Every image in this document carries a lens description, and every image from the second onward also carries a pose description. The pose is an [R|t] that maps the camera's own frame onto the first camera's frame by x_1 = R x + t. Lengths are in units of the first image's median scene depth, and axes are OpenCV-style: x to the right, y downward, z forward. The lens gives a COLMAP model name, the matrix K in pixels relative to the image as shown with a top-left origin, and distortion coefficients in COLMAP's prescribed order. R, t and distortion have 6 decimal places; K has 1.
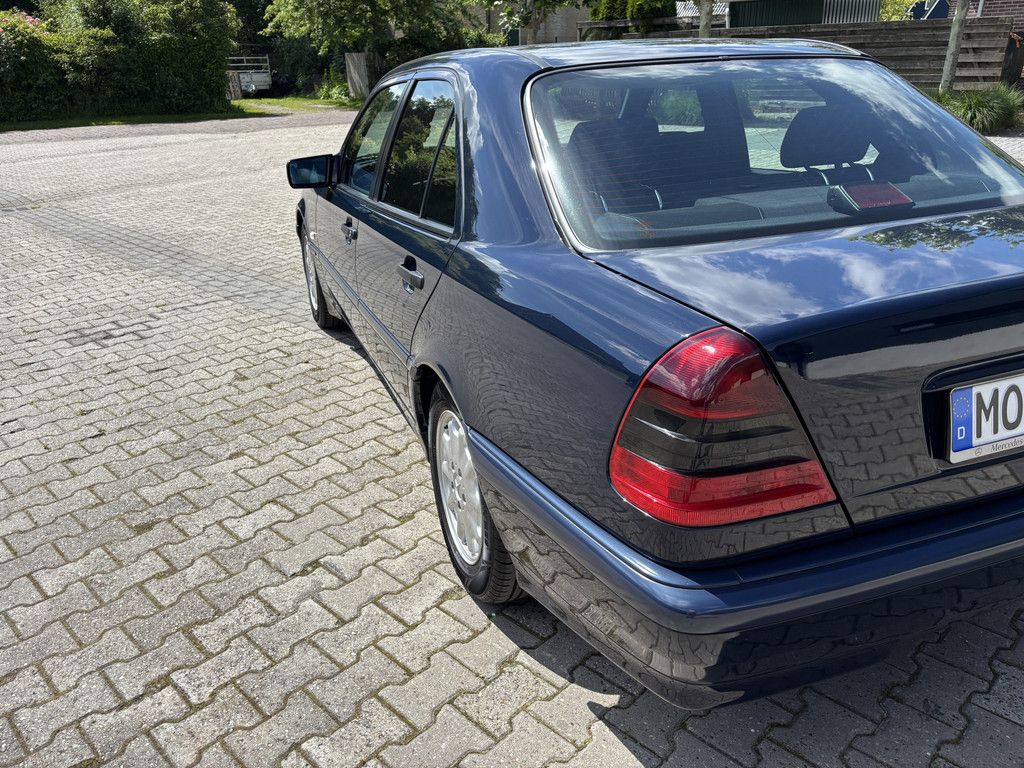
lens RADIAL K [[781.3, 0, 512.0], [0, 781.3, 384.0], [0, 0, 1]] dist [0.039827, -0.048209]
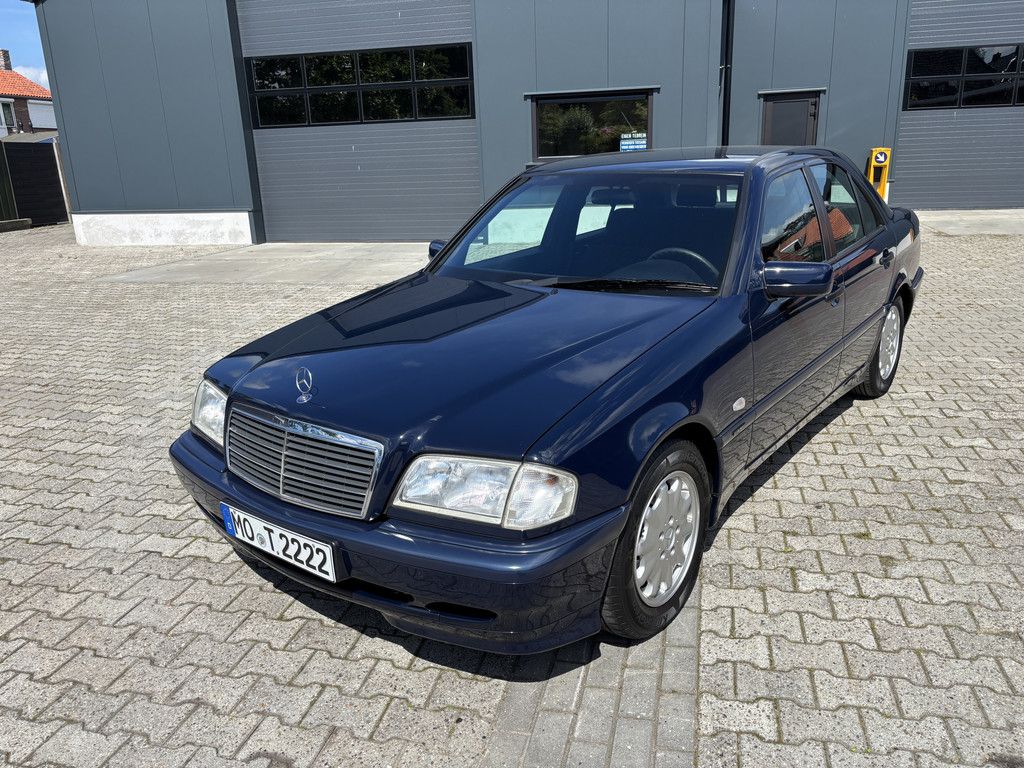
lens RADIAL K [[779.6, 0, 516.3], [0, 779.6, 382.6], [0, 0, 1]] dist [0.022758, -0.004411]
pose [[-0.515331, -0.198245, 0.833746, -1.016691], [0.370722, 0.825570, 0.425440, -0.802171], [-0.772657, 0.528331, -0.351948, 1.966491]]
